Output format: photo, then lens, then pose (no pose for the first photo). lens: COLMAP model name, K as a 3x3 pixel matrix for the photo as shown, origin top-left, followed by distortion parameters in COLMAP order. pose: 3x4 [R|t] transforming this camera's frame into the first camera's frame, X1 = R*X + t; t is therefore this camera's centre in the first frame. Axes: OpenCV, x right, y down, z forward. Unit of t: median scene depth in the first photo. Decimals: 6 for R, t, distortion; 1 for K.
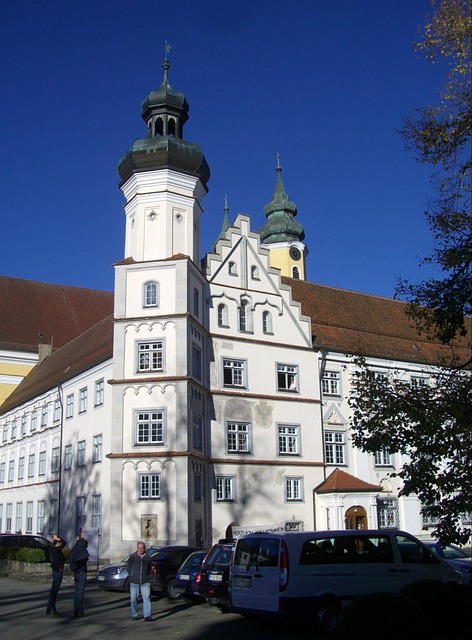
lens RADIAL K [[768.1, 0, 236.0], [0, 768.1, 320.0], [0, 0, 1]] dist [-0.078135, 0.006696]
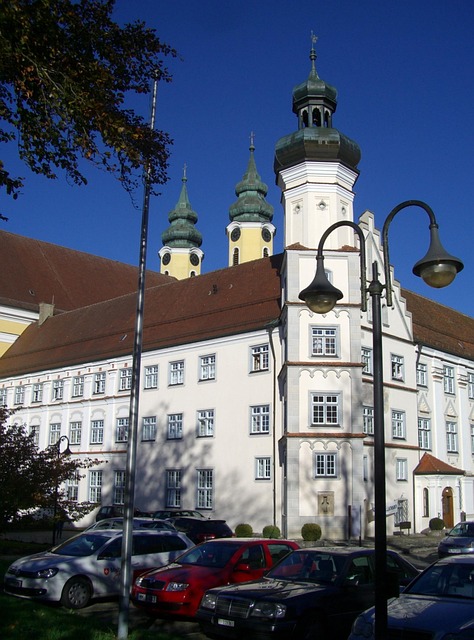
lens RADIAL K [[784.0, 0, 237.0], [0, 784.0, 320.0], [0, 0, 1]] dist [-0.086766, 0.027274]
pose [[0.958641, 0.089322, 0.270238, -0.485519], [-0.100972, 0.994452, 0.029491, -0.001443], [-0.266105, -0.055558, 0.962342, 0.002773]]
